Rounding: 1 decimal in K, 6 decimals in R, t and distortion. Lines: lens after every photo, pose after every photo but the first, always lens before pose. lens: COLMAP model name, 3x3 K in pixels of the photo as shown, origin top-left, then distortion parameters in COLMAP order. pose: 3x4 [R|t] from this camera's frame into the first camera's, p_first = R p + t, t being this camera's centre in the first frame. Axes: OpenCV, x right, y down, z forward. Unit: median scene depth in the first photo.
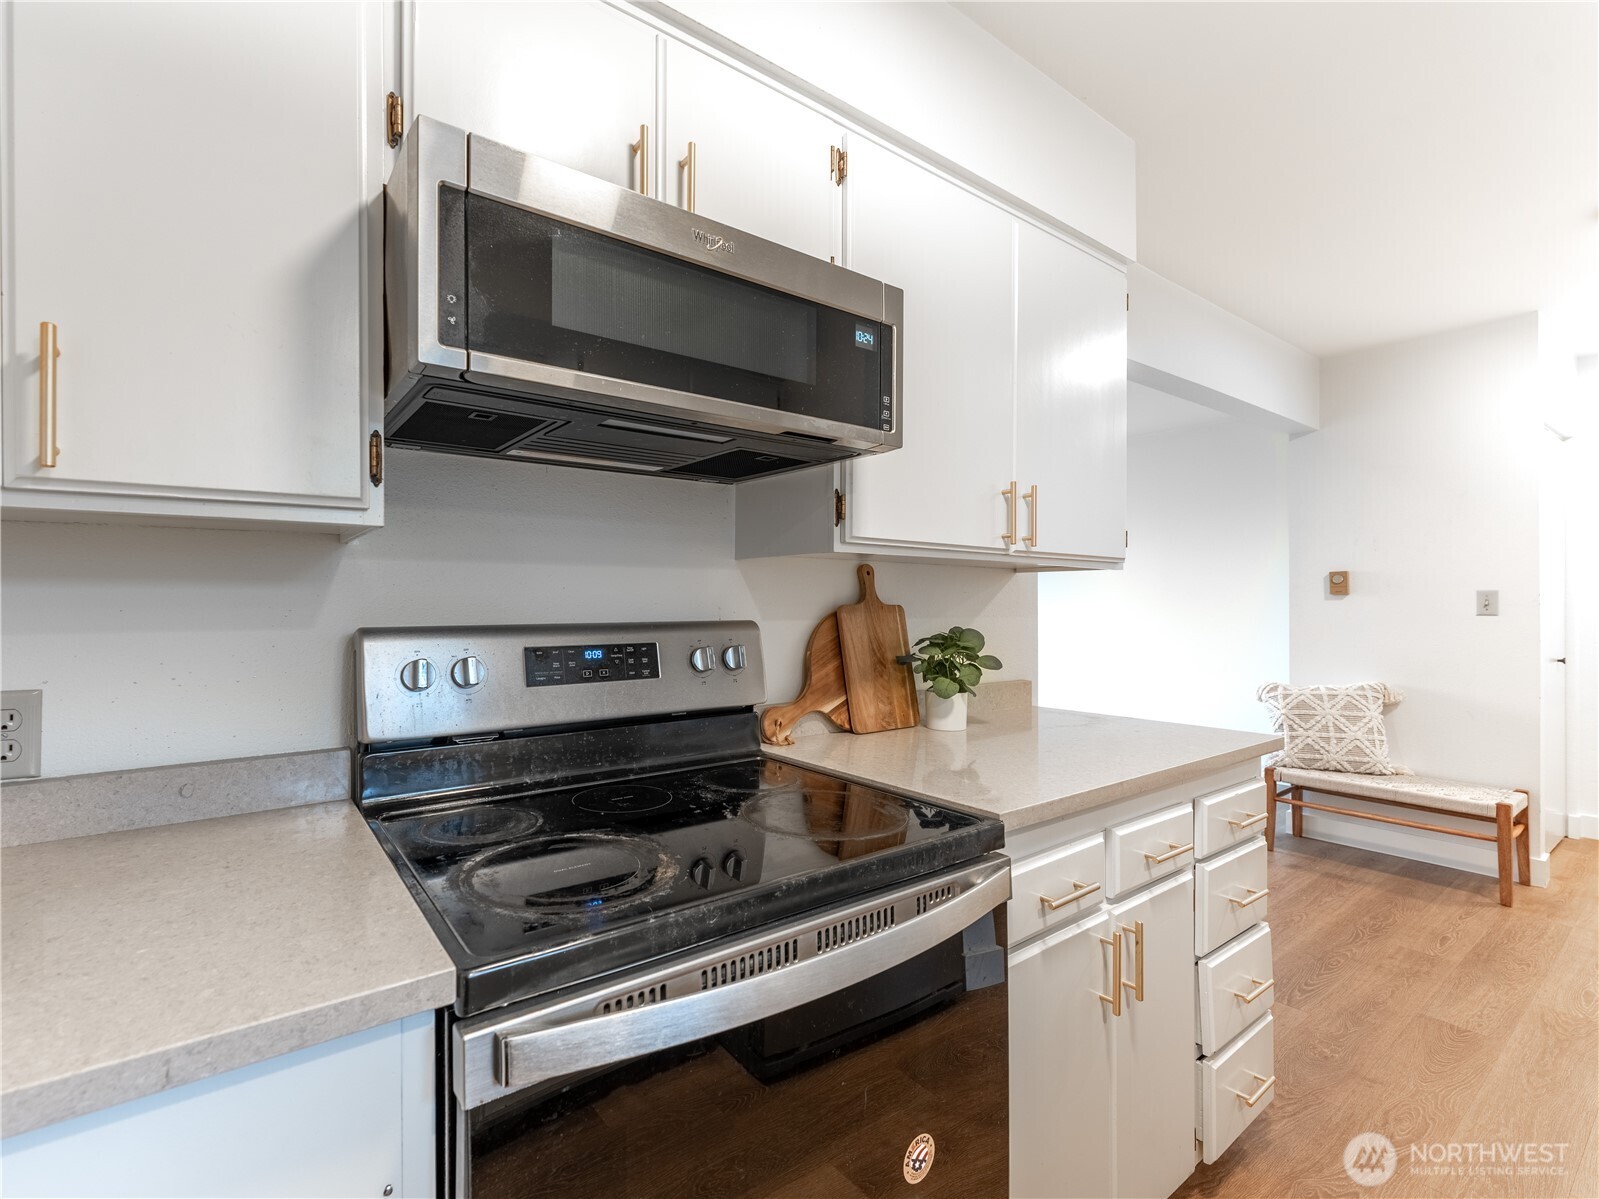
lens RADIAL K [[709.9, 0, 707.0], [0, 709.9, 607.0], [0, 0, 1]] dist [-0.002250, -0.000280]
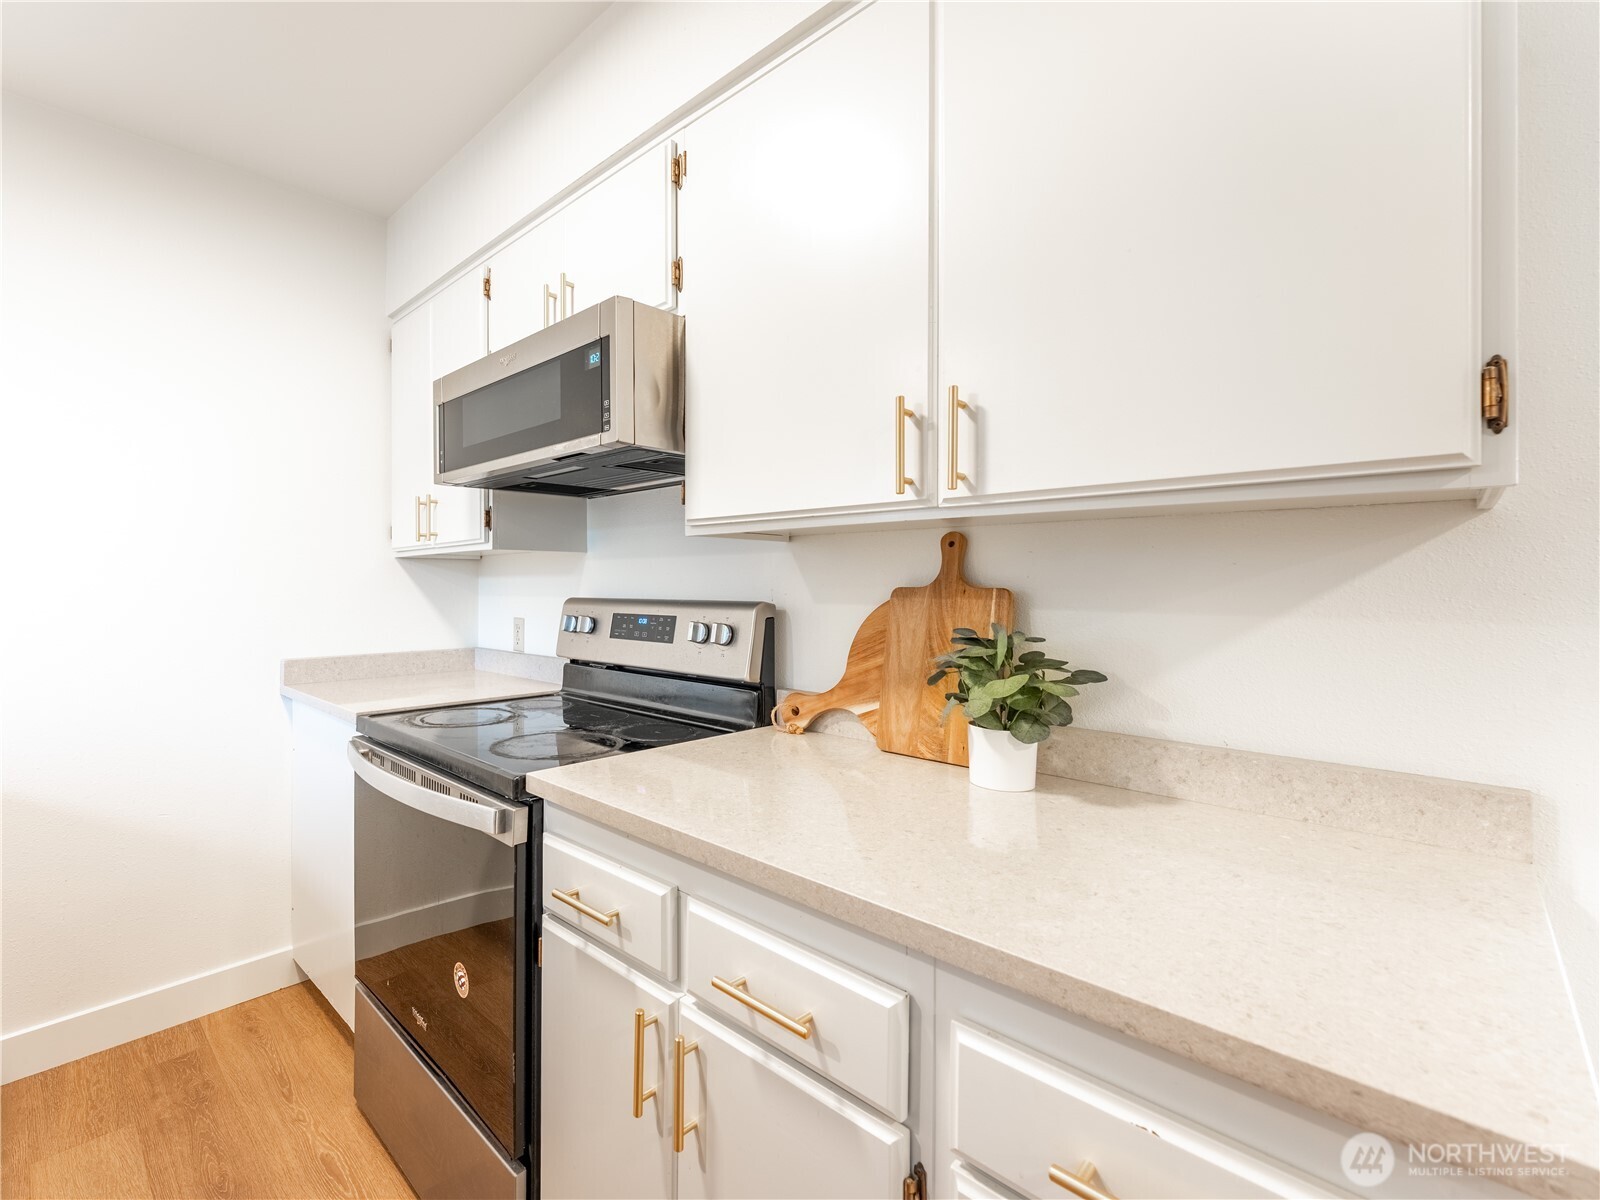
lens RADIAL K [[729.8, 0, 702.7], [0, 729.8, 587.9], [0, 0, 1]] dist [0.001180, 0.000083]
pose [[0.169573, 0.005908, -0.985500, 0.512944], [-0.006487, 0.999967, 0.004879, -0.002774], [0.985496, 0.005565, 0.169605, 0.347266]]
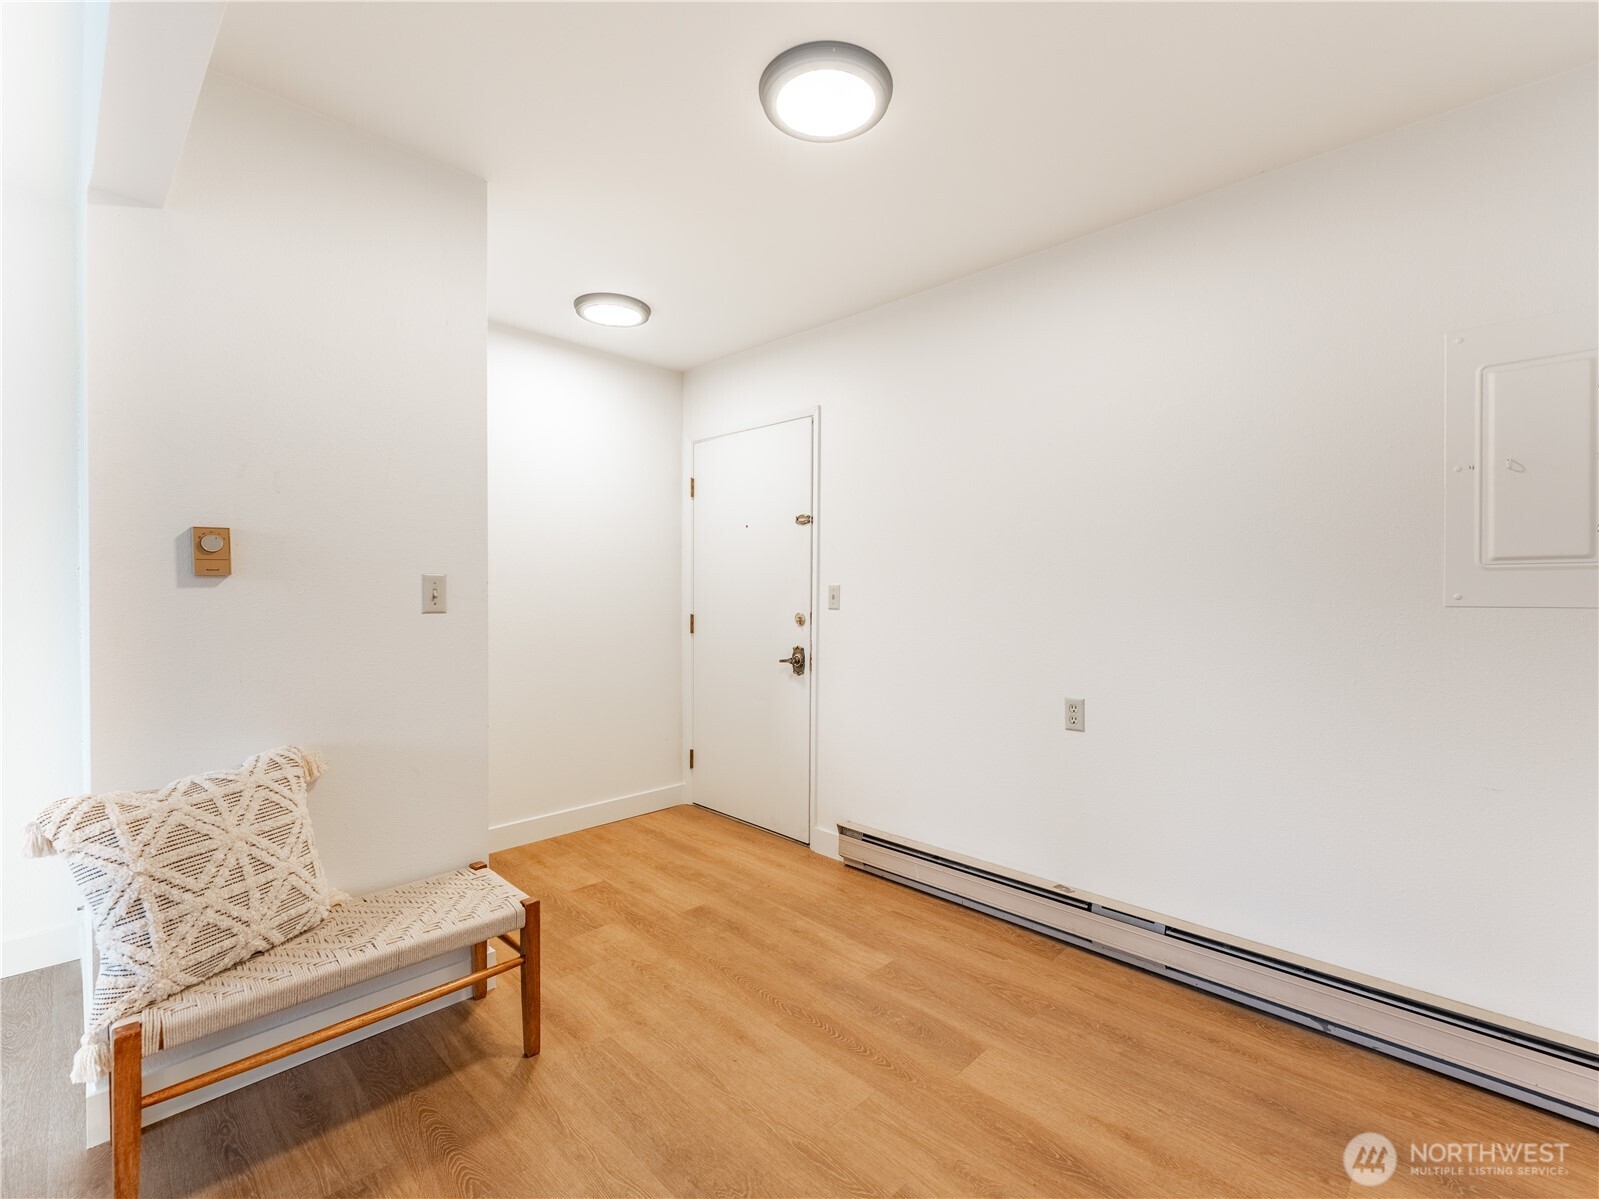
lens RADIAL K [[716.7, 0, 799.5], [0, 716.7, 599.5], [0, 0, 1]] dist [-0.001393, -0.000476]
pose [[-0.198411, -0.006315, 0.980099, 0.392043], [0.003834, 0.999967, 0.007219, -0.004302], [-0.980111, 0.005190, -0.198380, 0.807041]]
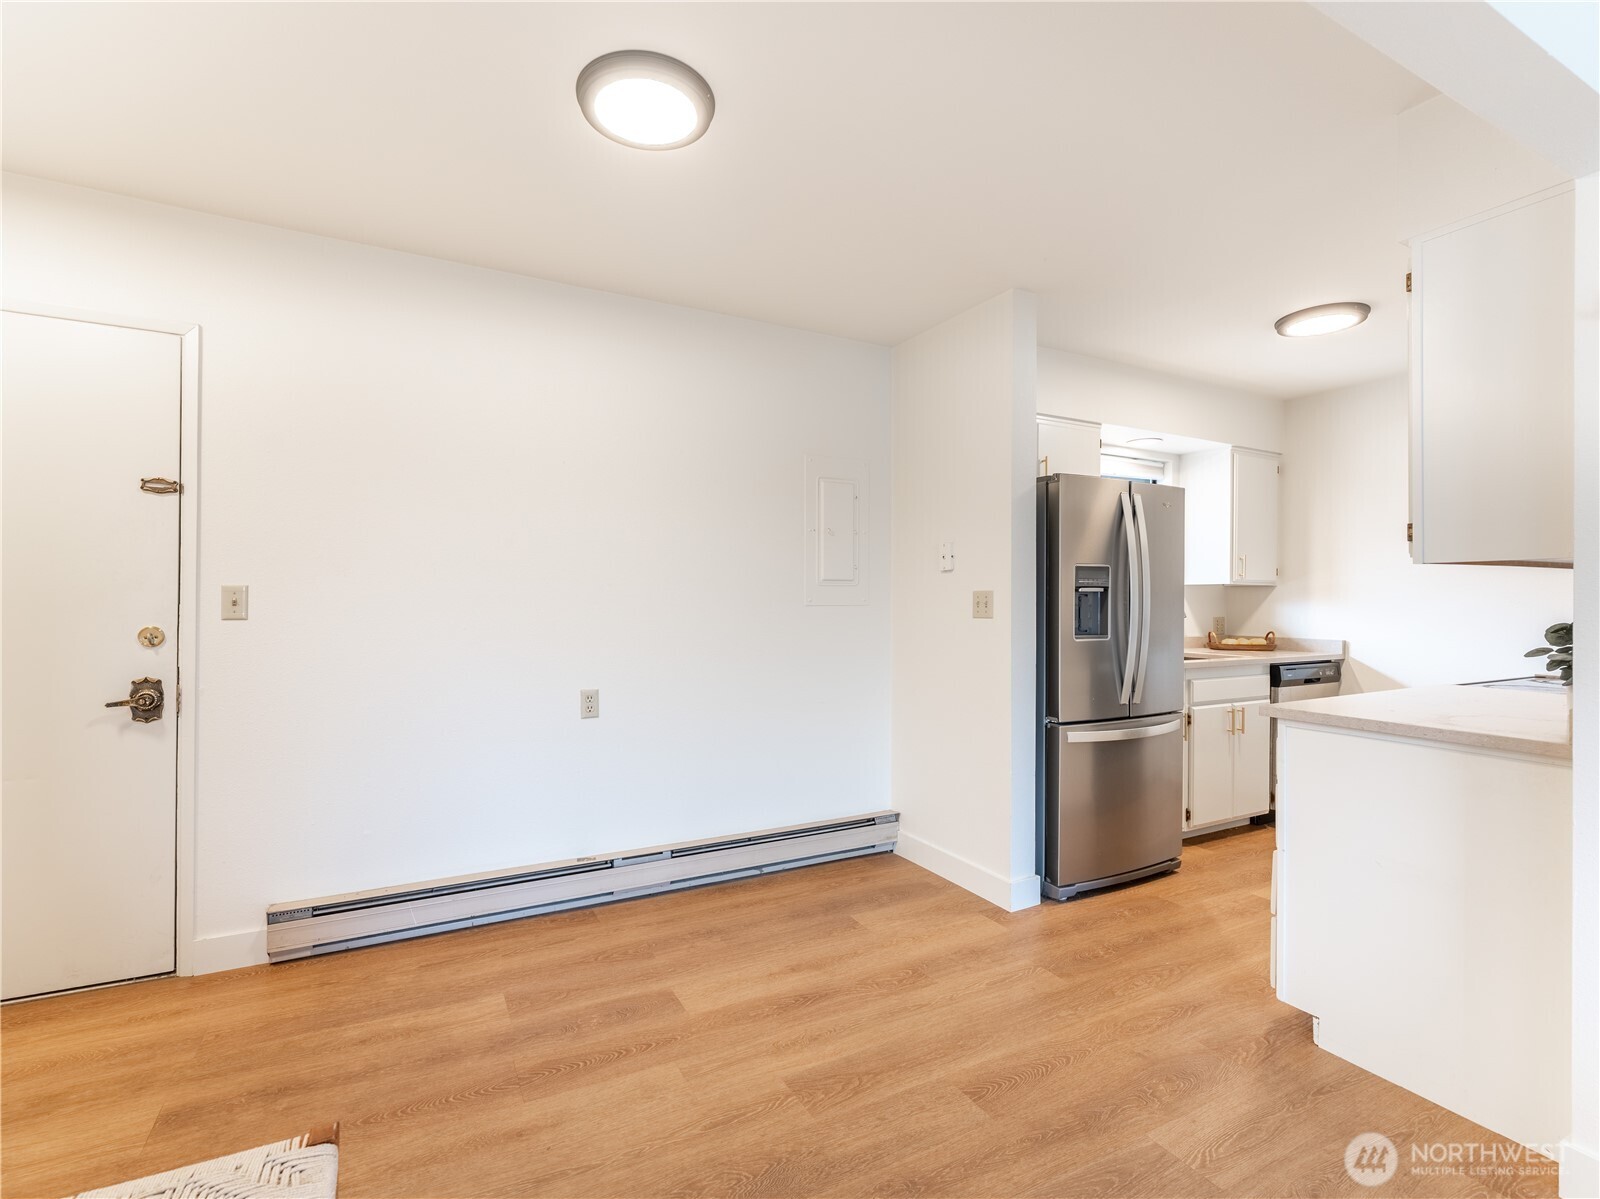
lens RADIAL K [[715.9, 0, 758.0], [0, 715.9, 600.2], [0, 0, 1]] dist [0.003310, -0.000163]
pose [[-0.988330, -0.000272, 0.152325, 0.769656], [0.000780, 0.999976, 0.006845, -0.007482], [-0.152323, 0.006884, -0.988307, 1.225107]]
